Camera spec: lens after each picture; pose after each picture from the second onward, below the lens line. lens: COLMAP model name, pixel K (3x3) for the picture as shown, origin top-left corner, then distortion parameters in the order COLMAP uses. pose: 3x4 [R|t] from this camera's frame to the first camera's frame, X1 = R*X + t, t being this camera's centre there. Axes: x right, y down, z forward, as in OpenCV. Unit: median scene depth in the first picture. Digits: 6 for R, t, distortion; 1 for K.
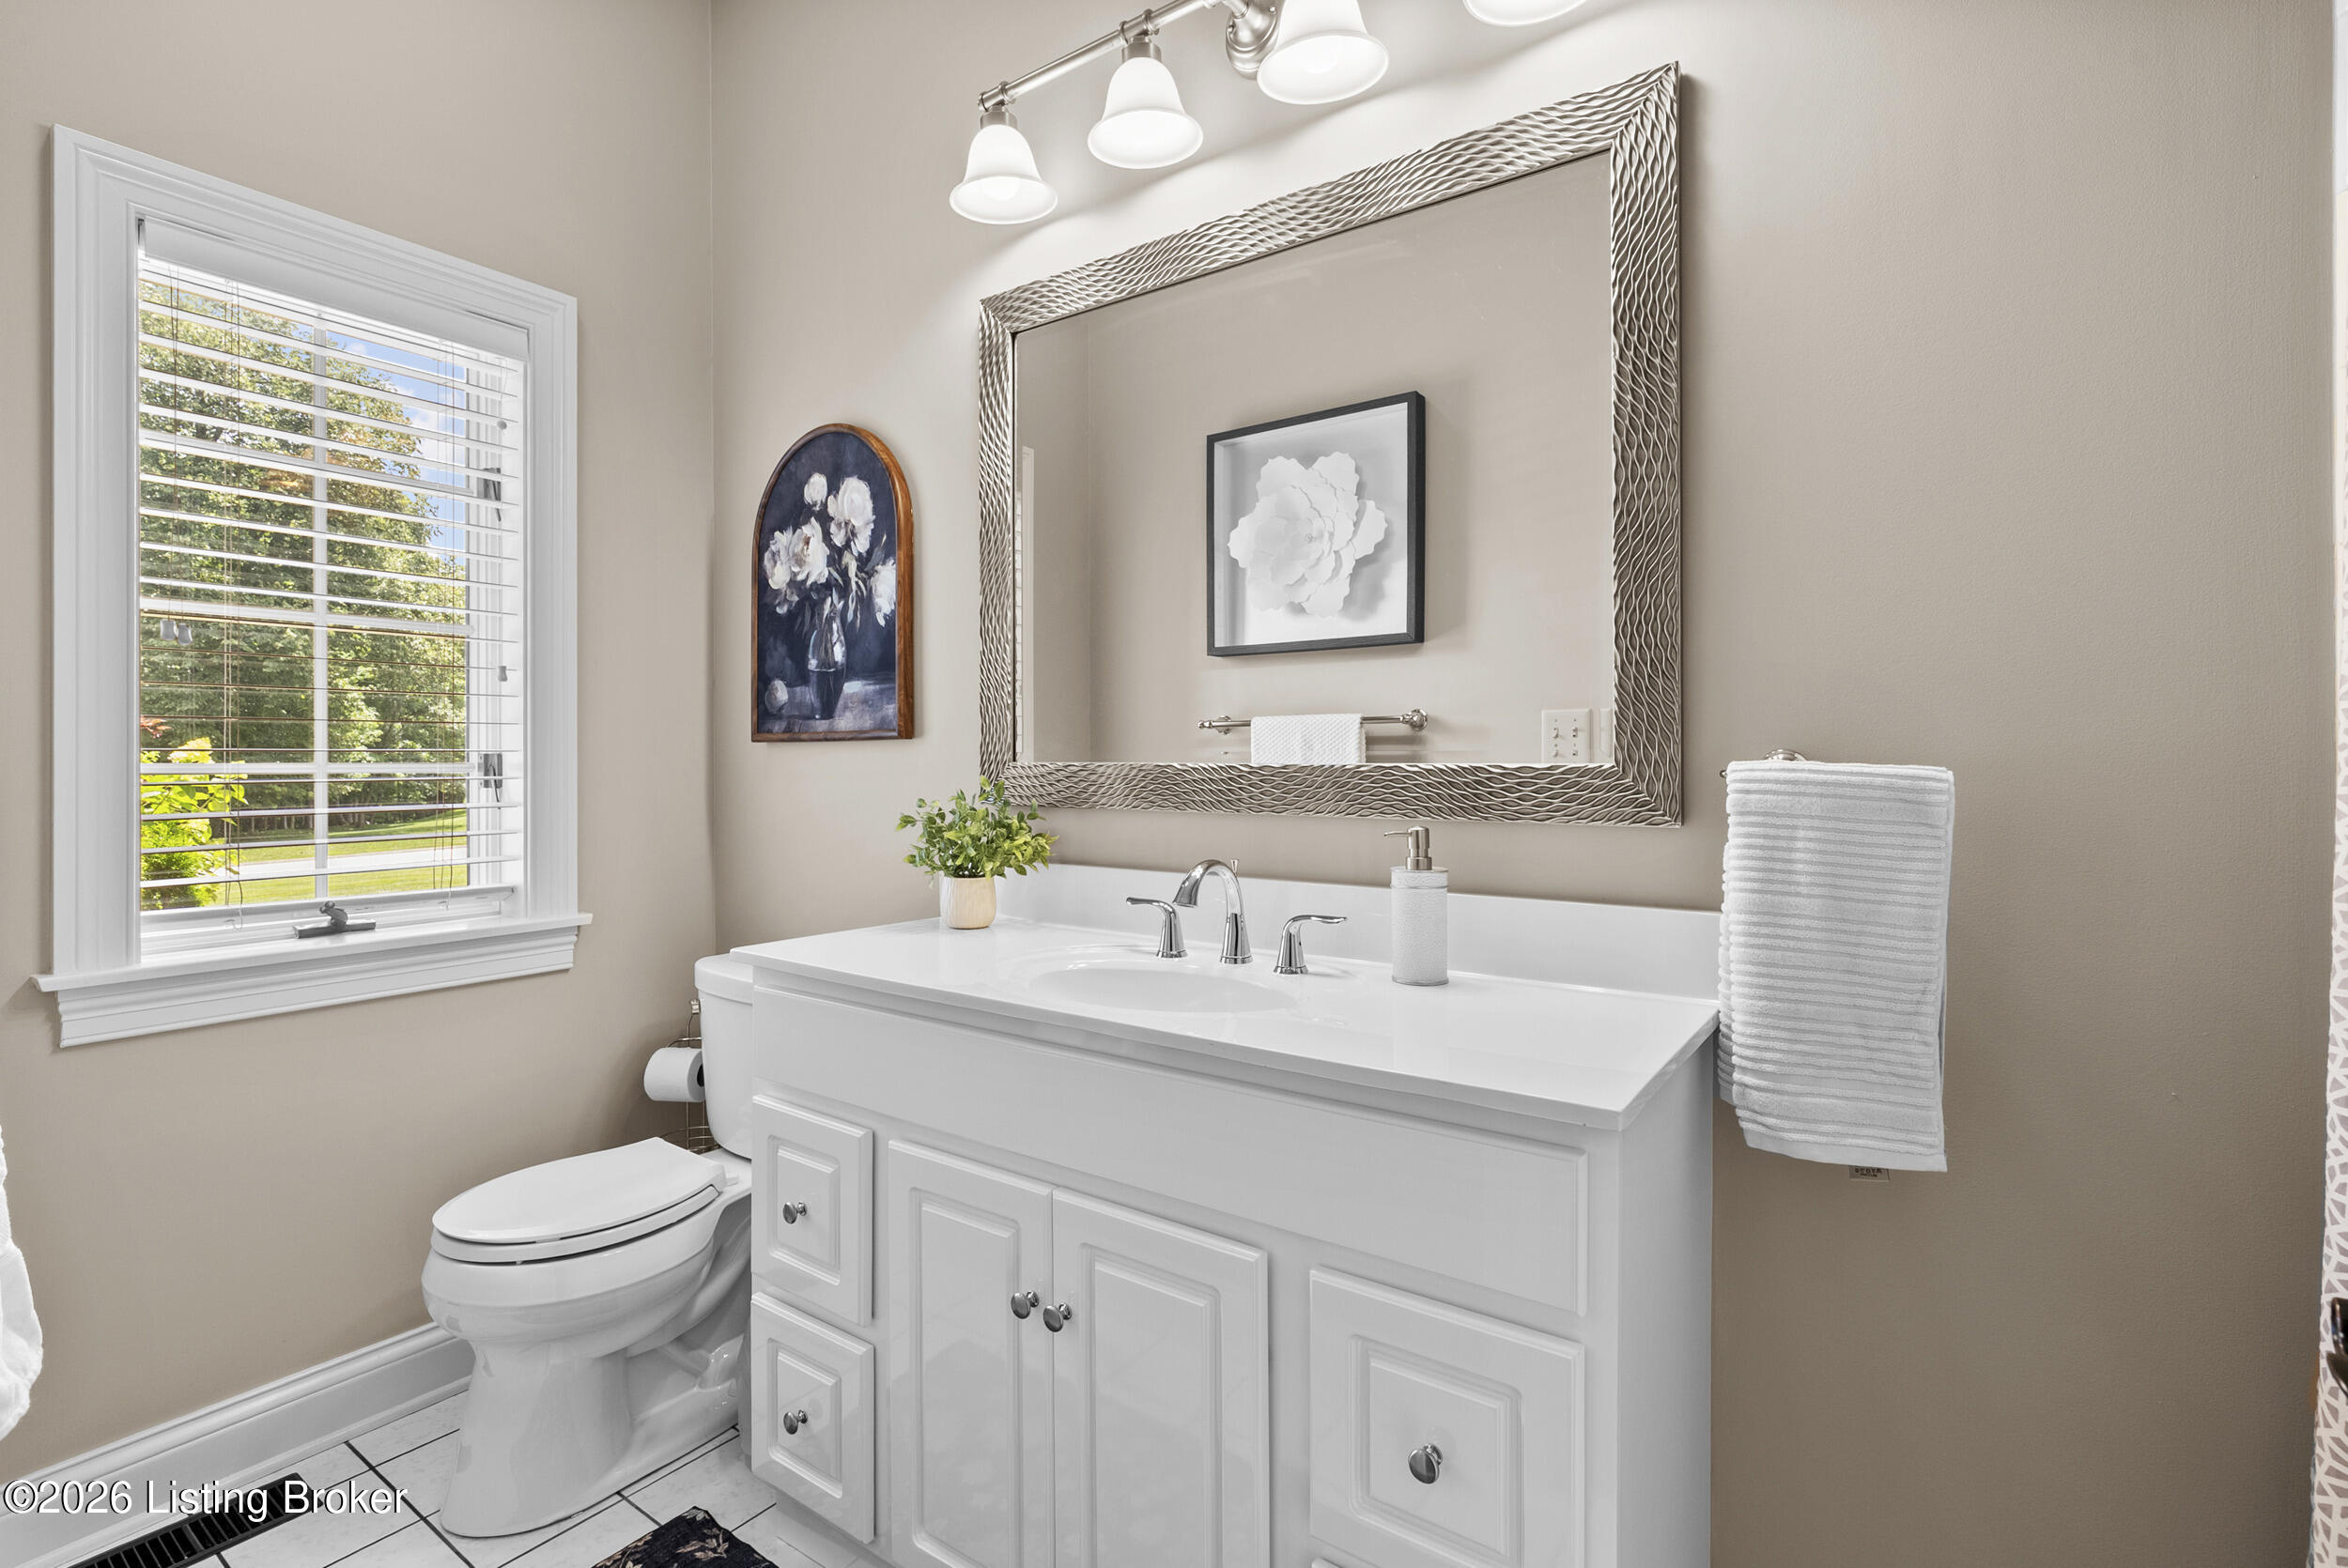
lens RADIAL K [[1091.0, 0, 1174.7], [0, 1091.0, 772.7], [0, 0, 1]] dist [0.002690, 0.000350]
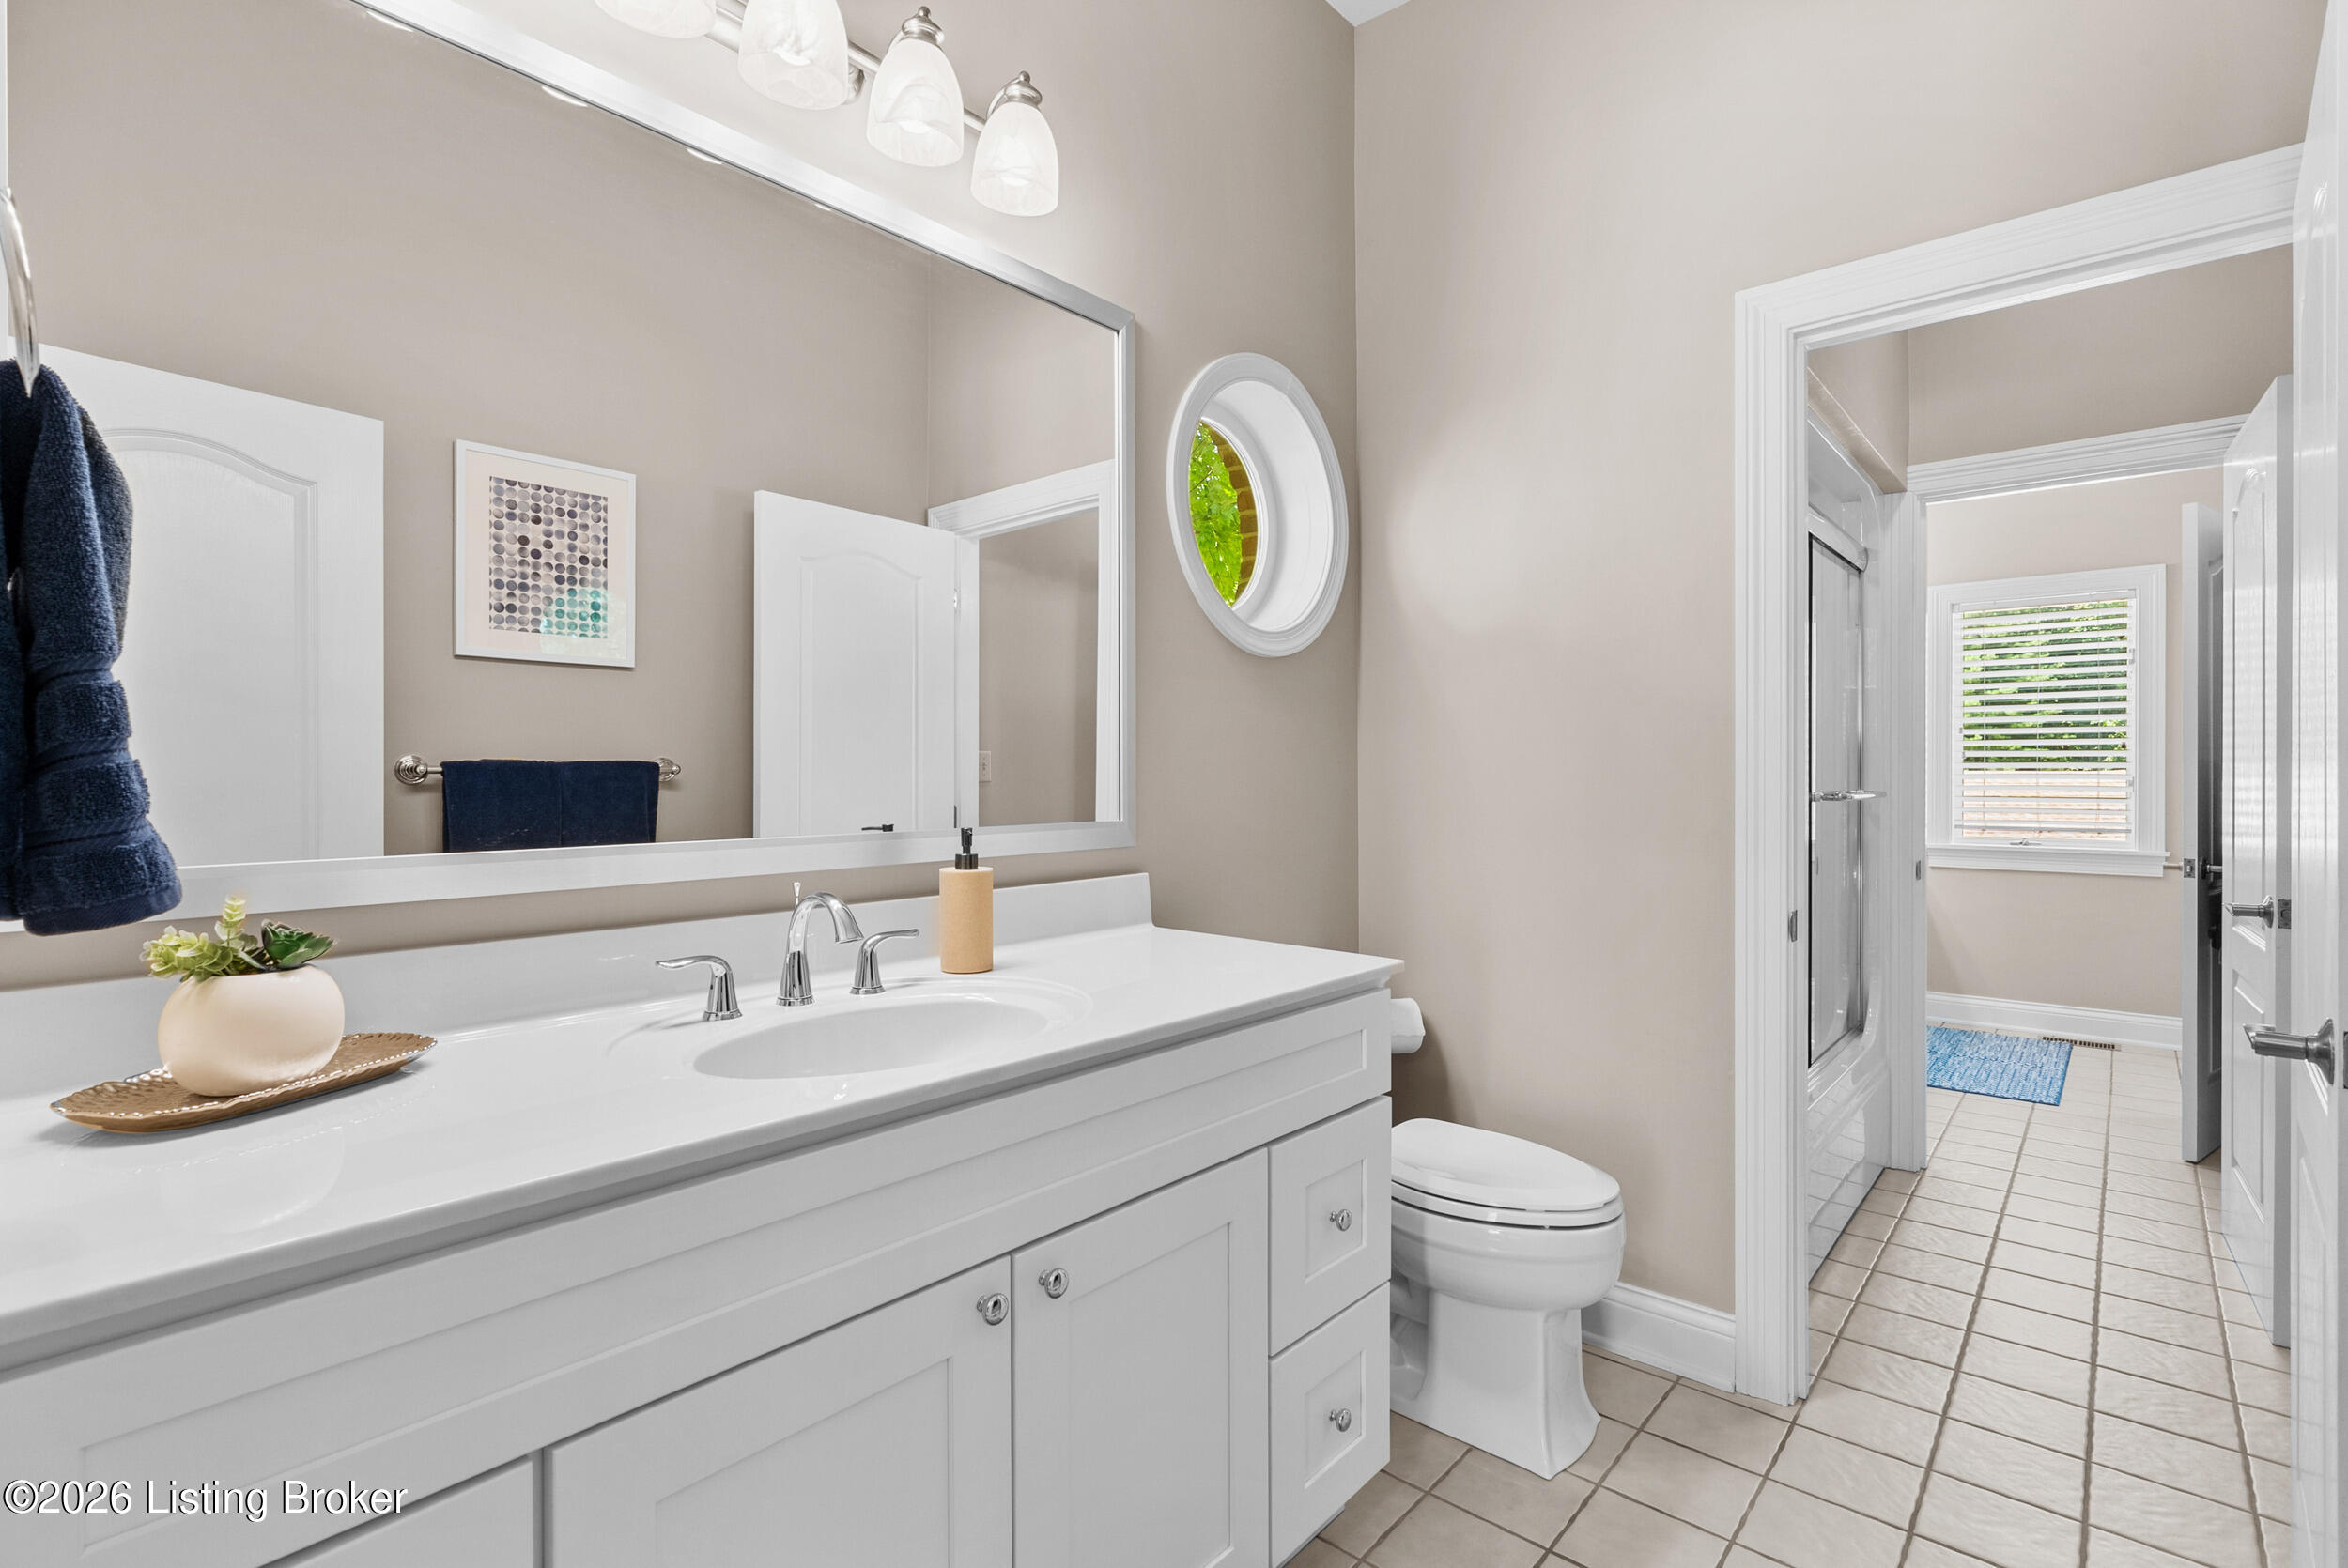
lens RADIAL K [[1091.0, 0, 1176.0], [0, 1091.0, 784.2], [0, 0, 1]] dist [0.002690, 0.000350]
pose [[0.094379, 0.002395, 0.995533, -0.827434], [0.009160, 0.999953, -0.003274, 0.003239], [-0.995494, 0.009428, 0.094353, 0.650741]]
